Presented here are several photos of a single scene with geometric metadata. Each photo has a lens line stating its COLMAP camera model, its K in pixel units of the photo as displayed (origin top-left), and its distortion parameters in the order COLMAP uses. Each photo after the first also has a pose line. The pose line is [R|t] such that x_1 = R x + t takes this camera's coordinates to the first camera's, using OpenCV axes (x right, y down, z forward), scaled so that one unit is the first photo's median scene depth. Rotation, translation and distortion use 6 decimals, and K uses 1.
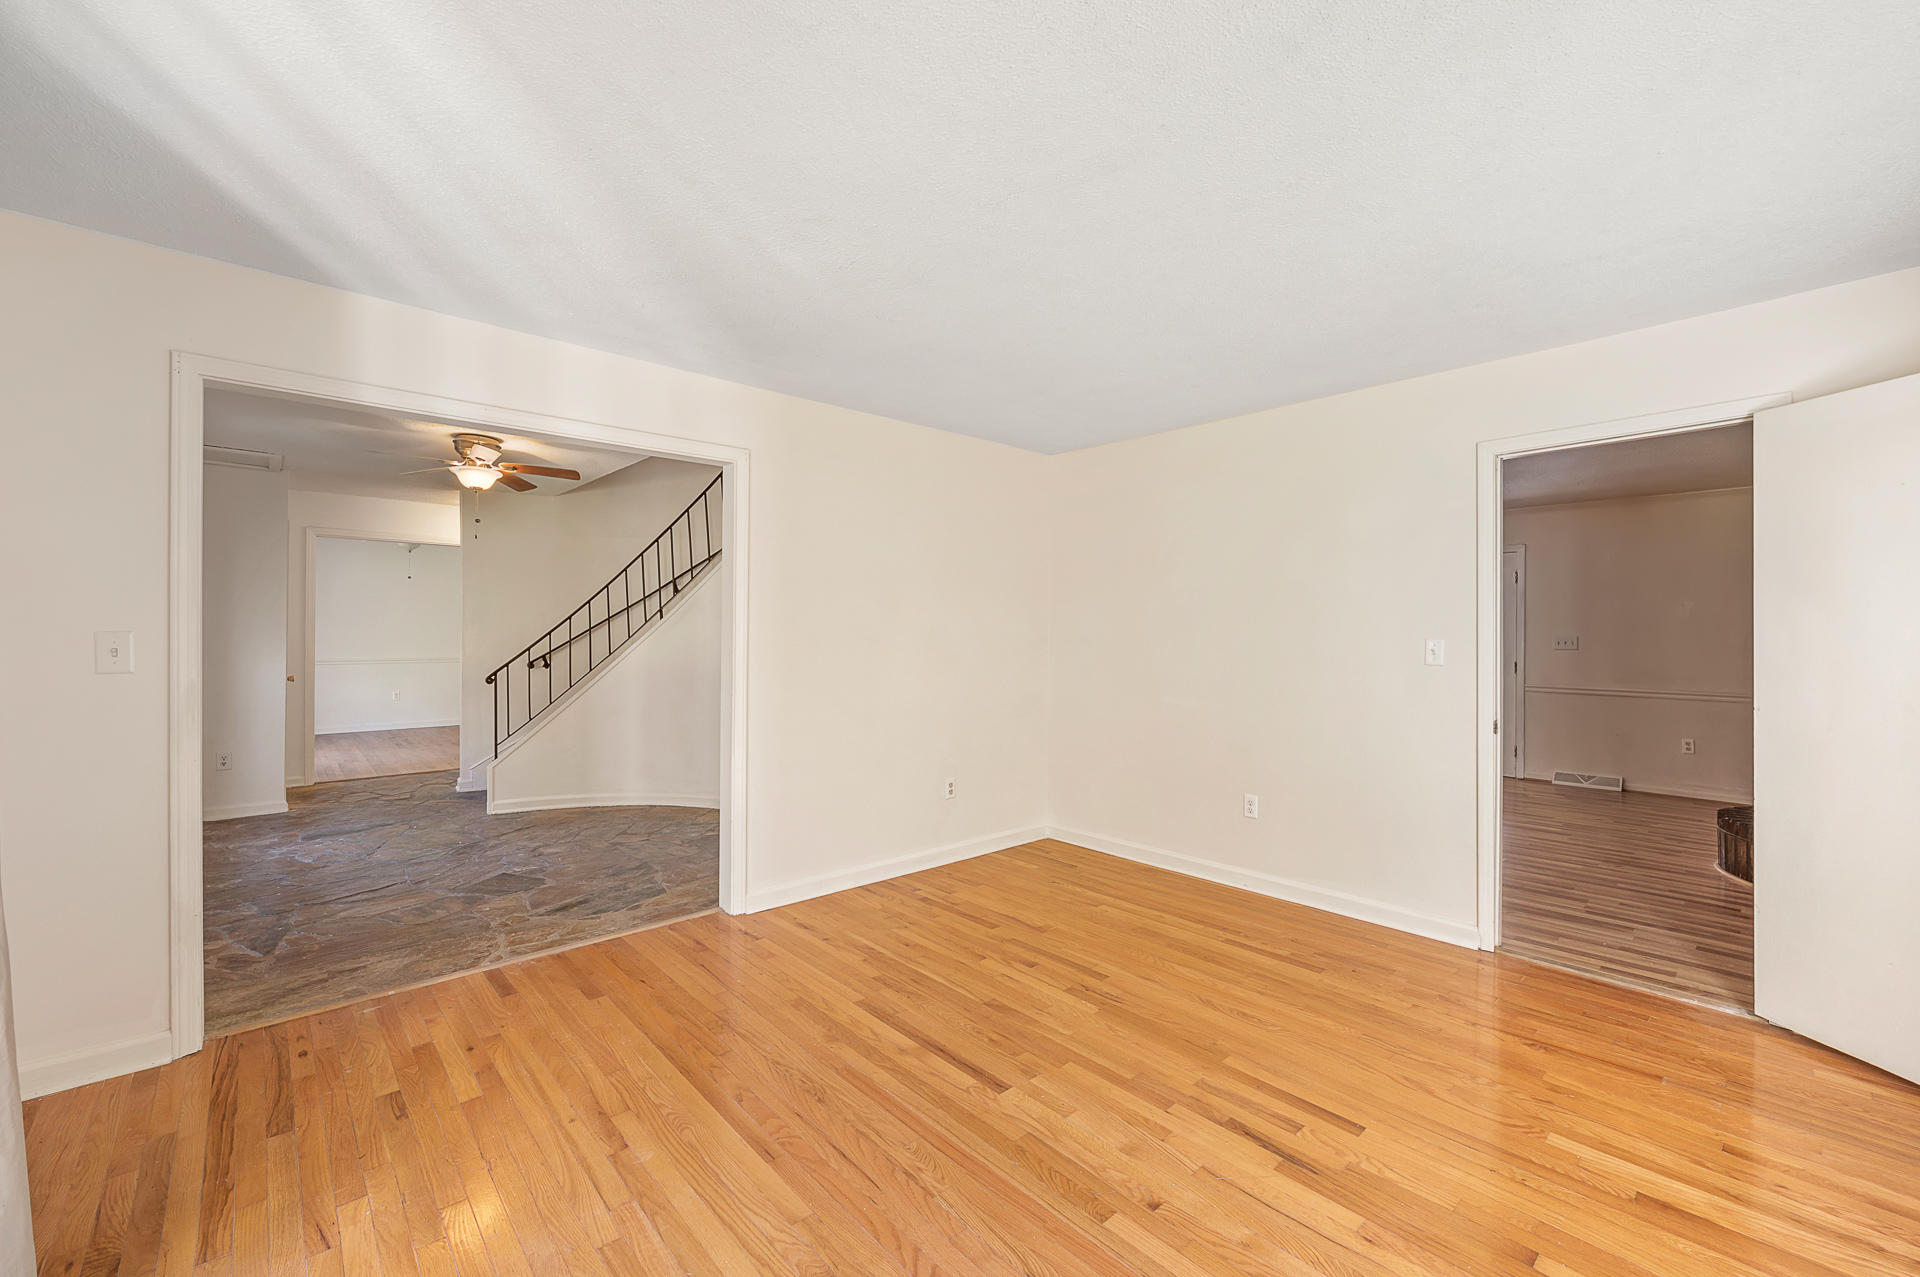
lens RADIAL K [[756.4, 0, 965.3], [0, 756.4, 639.0], [0, 0, 1]] dist [0.000451, 0.000097]
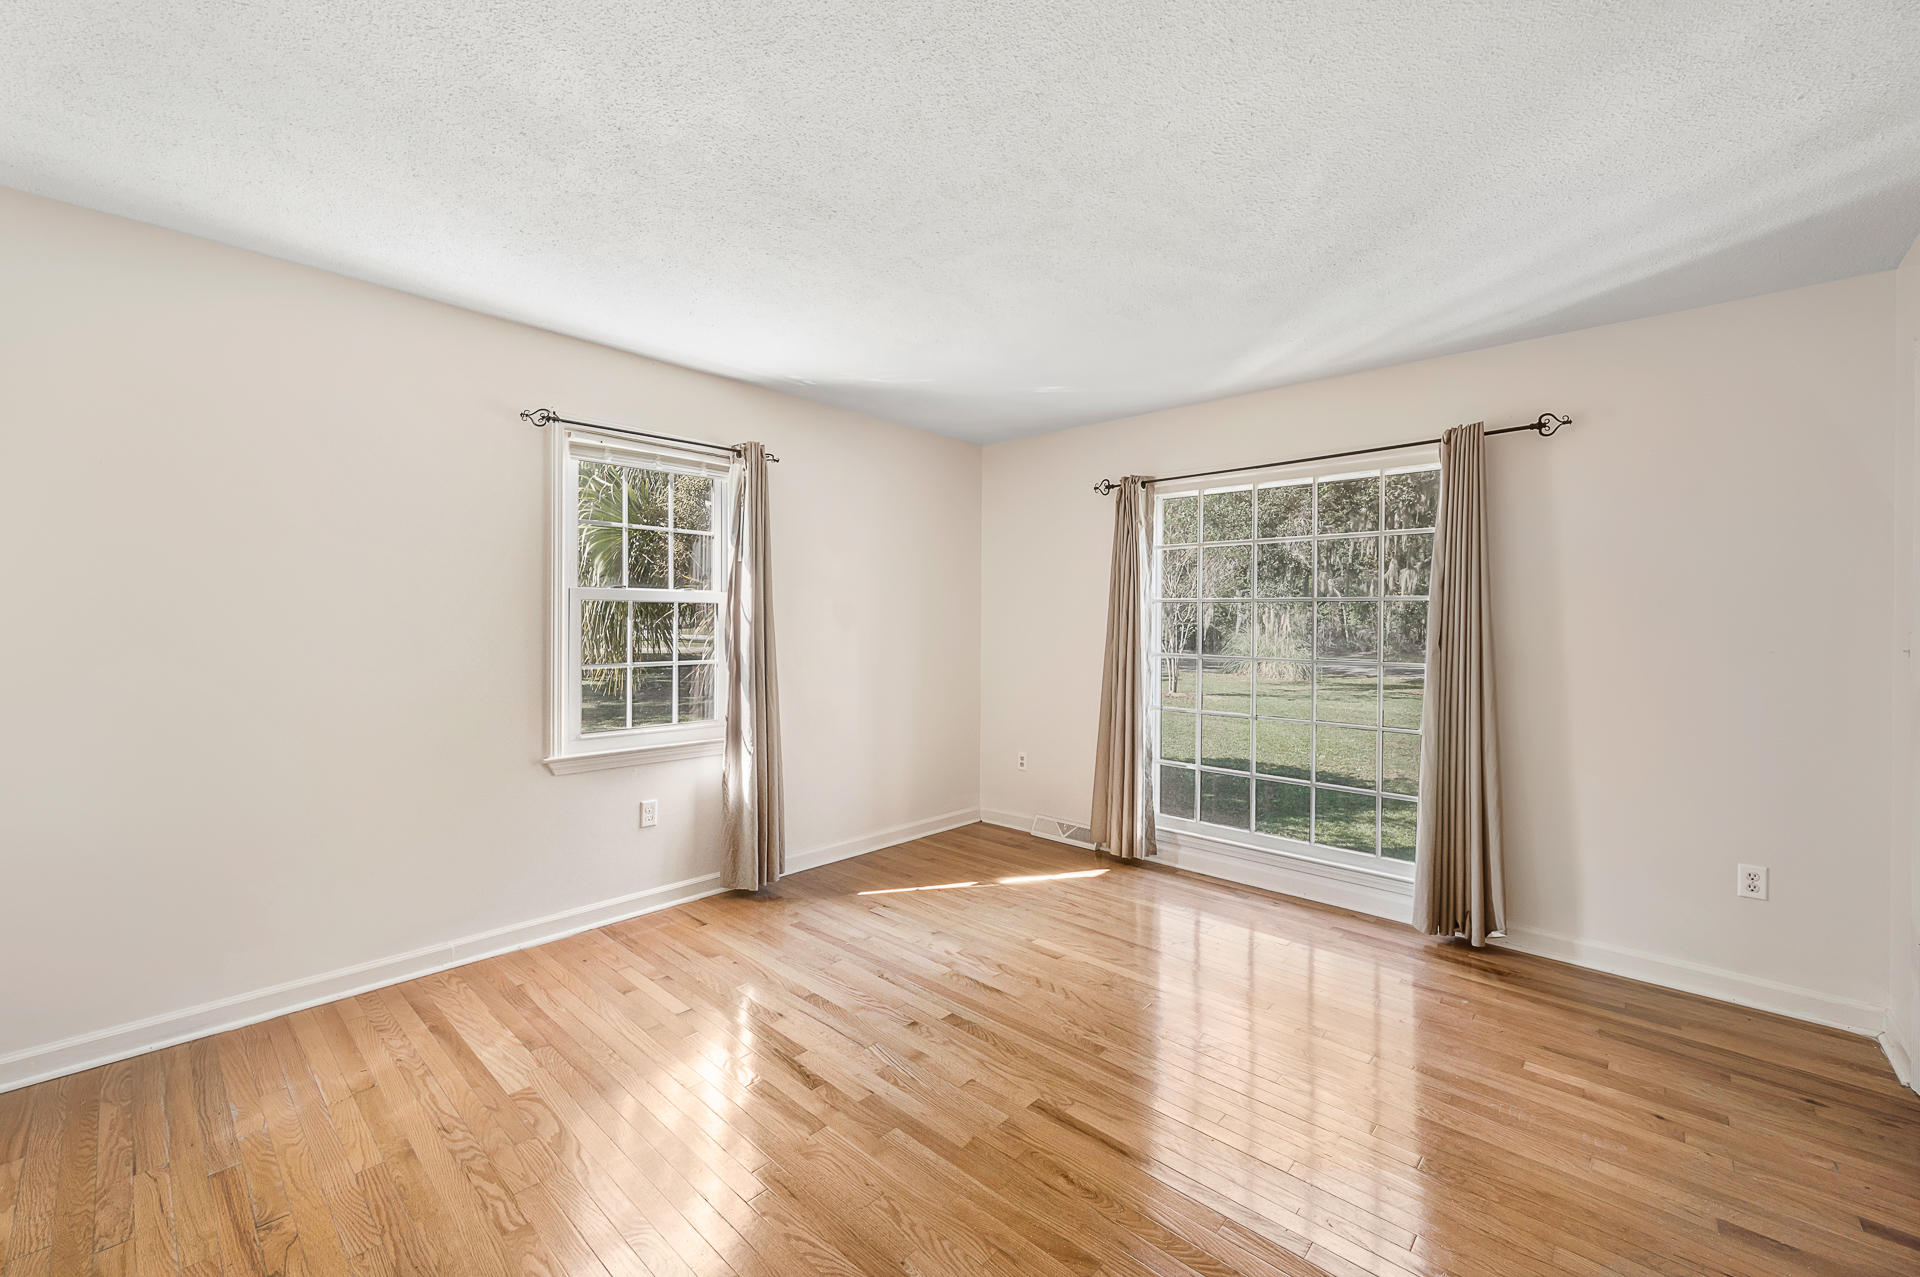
lens RADIAL K [[756.4, 0, 957.1], [0, 756.4, 636.6], [0, 0, 1]] dist [0.000451, 0.000097]
pose [[-0.997220, -0.011876, -0.073558, 0.090055], [-0.013966, 0.999511, 0.027961, -0.005965], [0.073190, 0.028910, -0.996899, 0.769458]]
